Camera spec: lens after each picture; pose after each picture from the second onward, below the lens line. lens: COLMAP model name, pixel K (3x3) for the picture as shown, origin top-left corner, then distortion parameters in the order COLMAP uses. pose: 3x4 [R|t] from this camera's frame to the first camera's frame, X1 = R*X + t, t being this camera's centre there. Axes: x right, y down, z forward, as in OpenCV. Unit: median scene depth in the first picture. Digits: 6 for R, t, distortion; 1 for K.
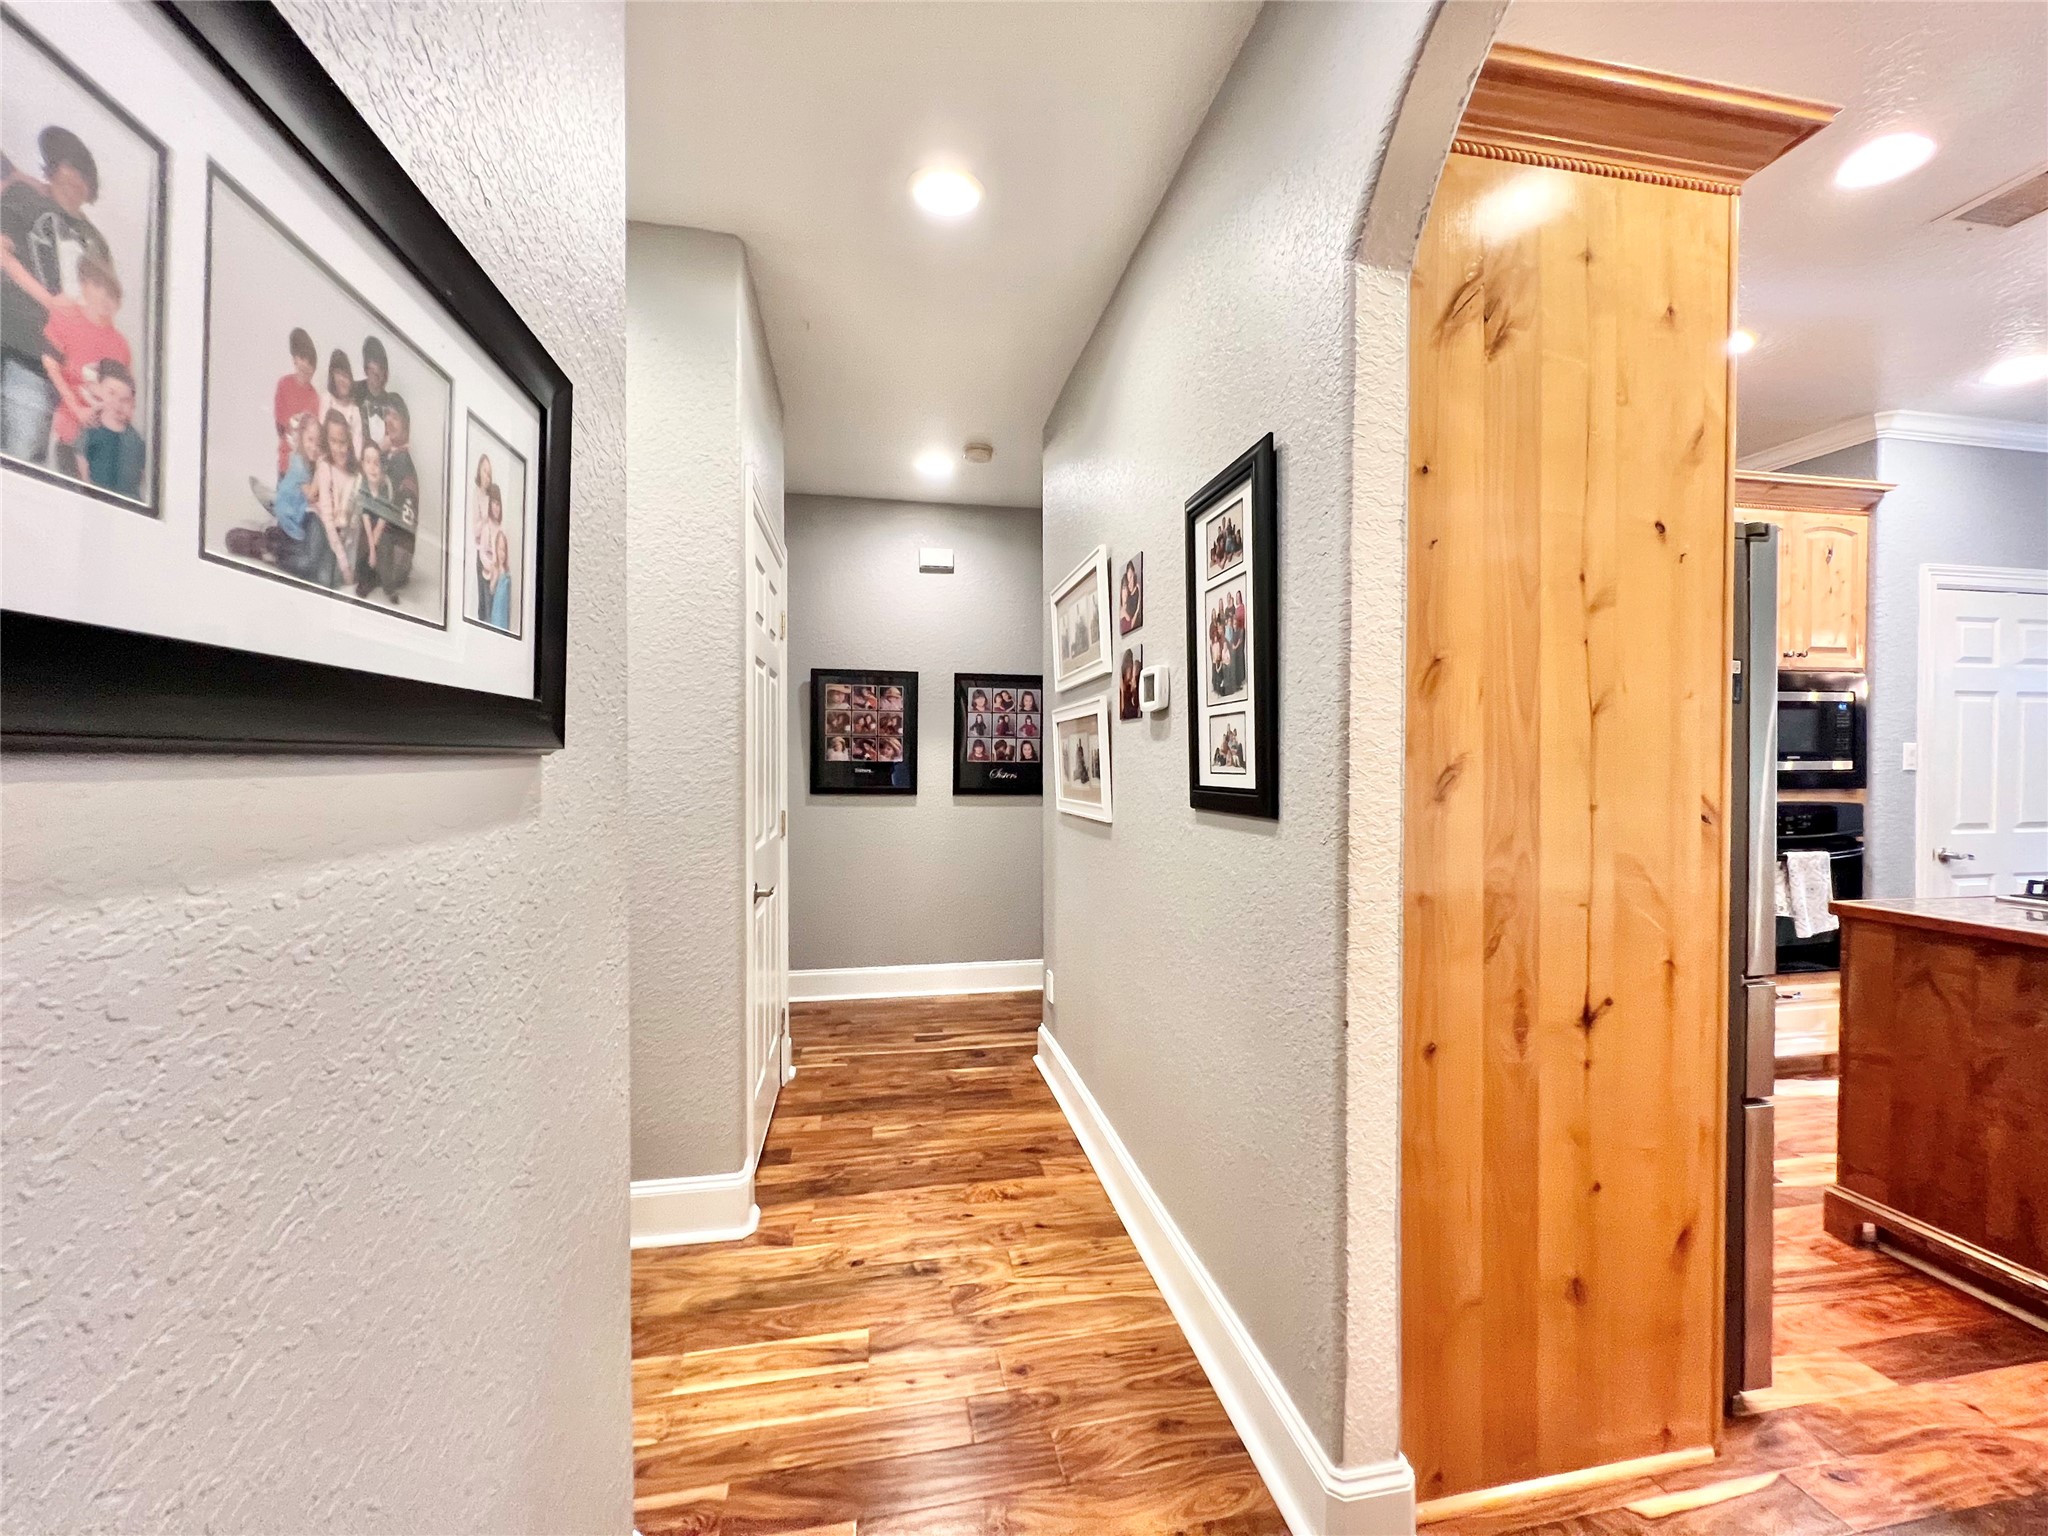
lens RADIAL K [[822.5, 0, 1027.3], [0, 822.5, 758.3], [0, 0, 1]] dist [-0.000161, 0.000202]
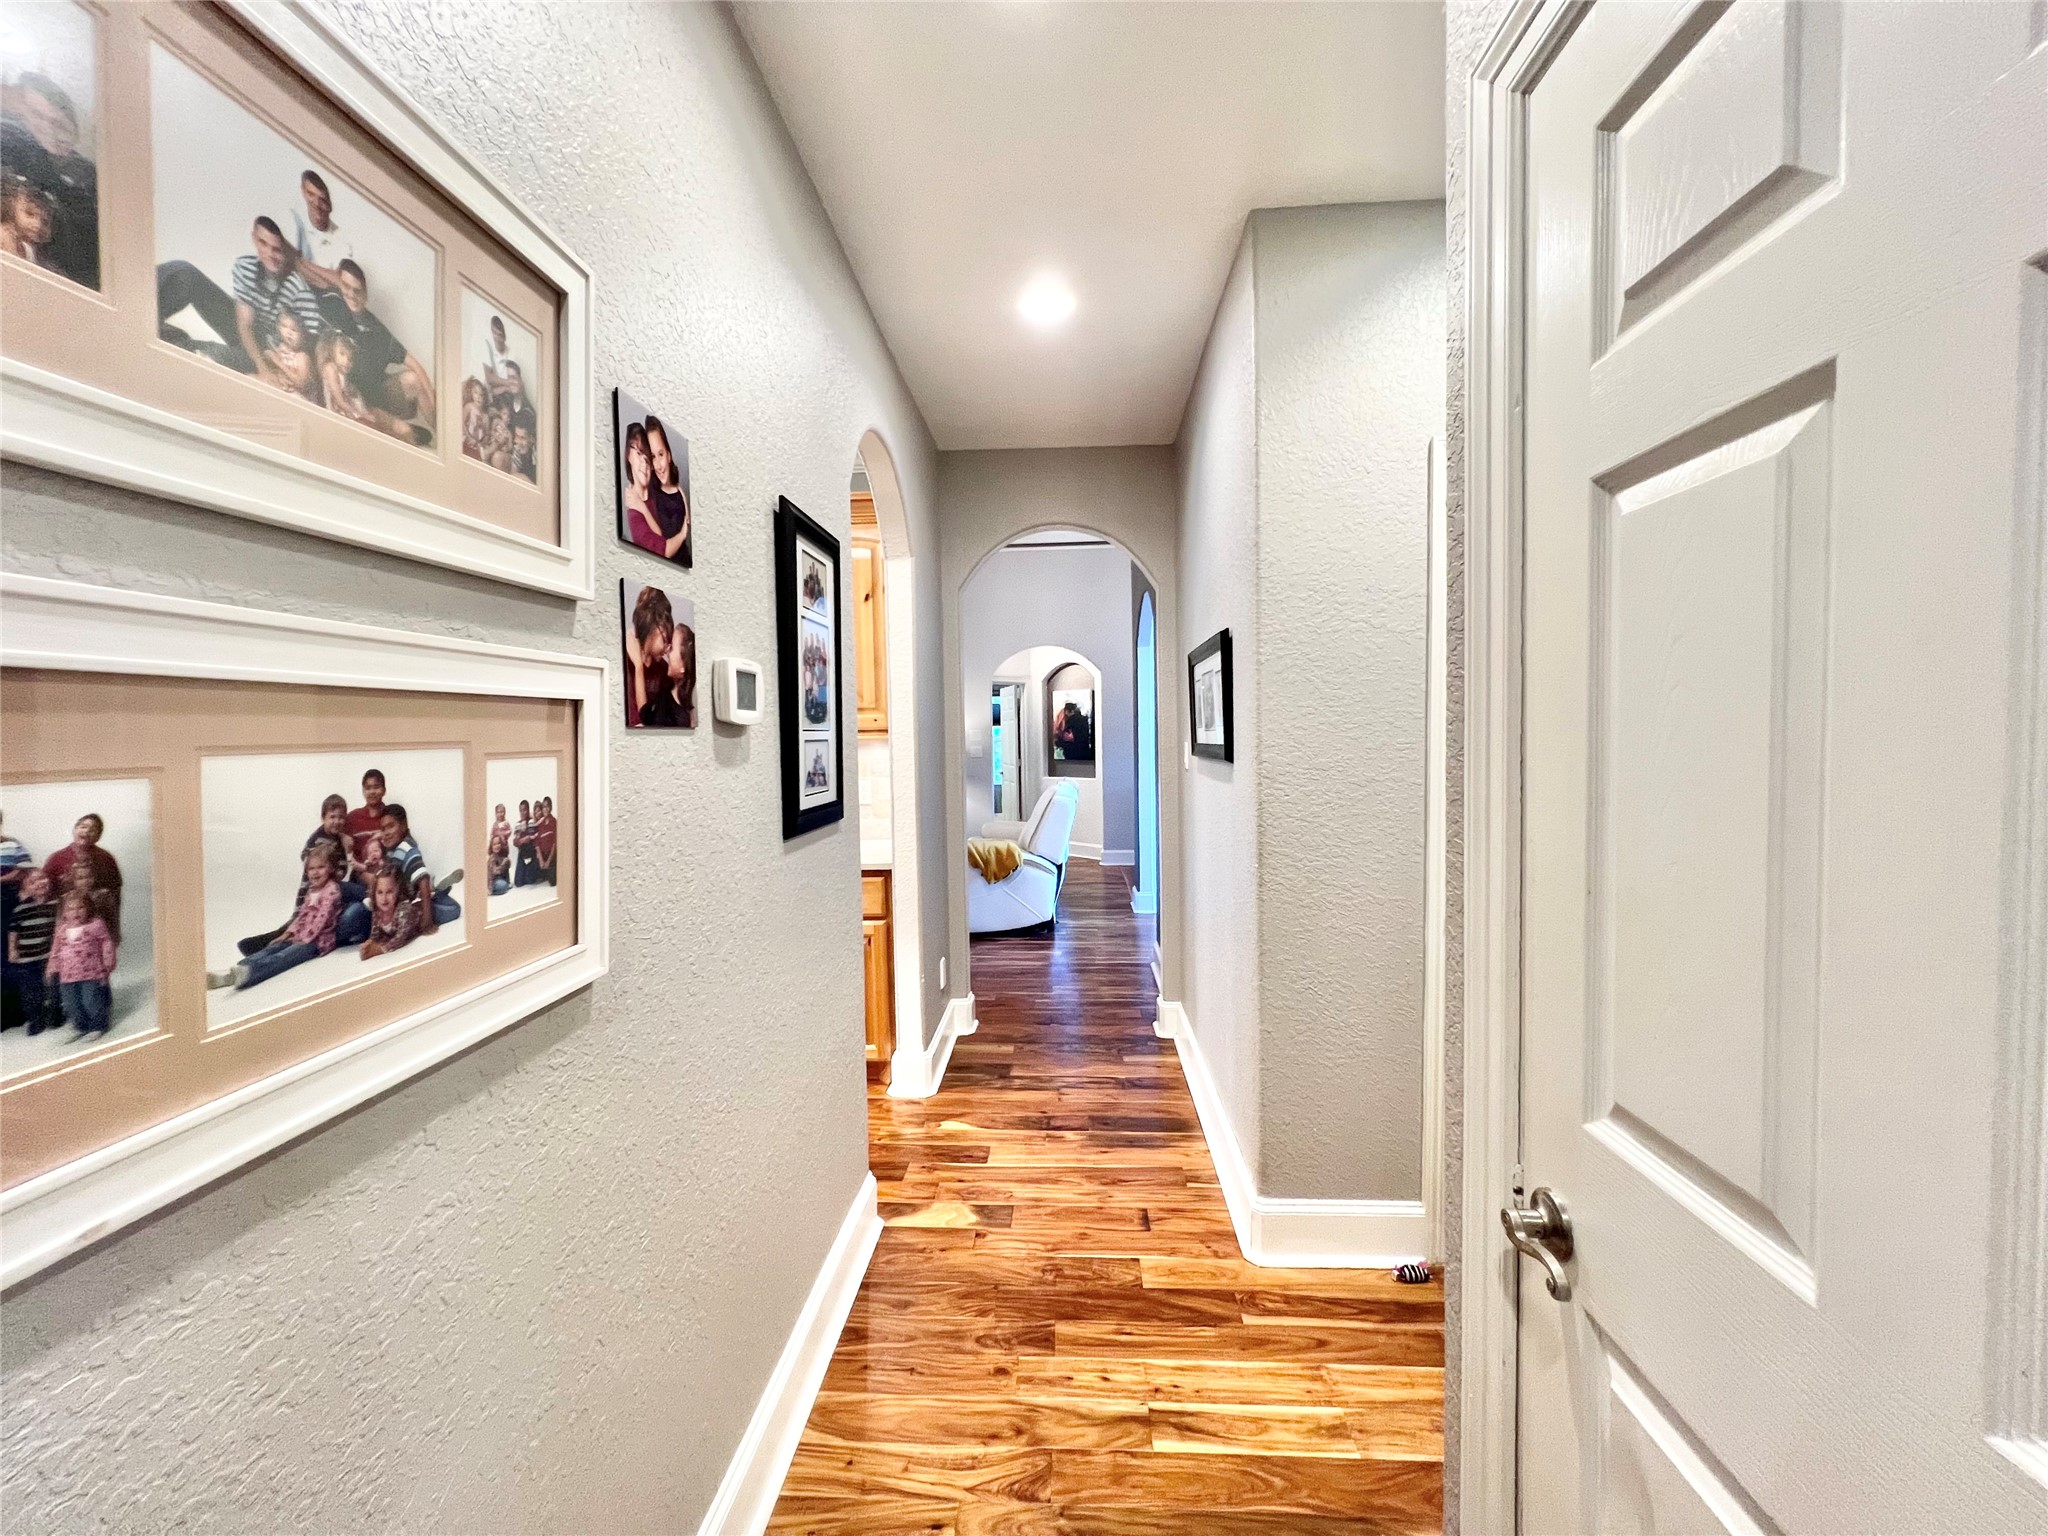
lens RADIAL K [[826.6, 0, 1024.2], [0, 826.6, 761.0], [0, 0, 1]] dist [0.000342, 0.000020]
pose [[-0.969311, 0.007212, 0.245733, -0.289168], [0.014830, 0.999465, 0.029162, -0.050968], [-0.245391, 0.031912, -0.968899, 1.910258]]
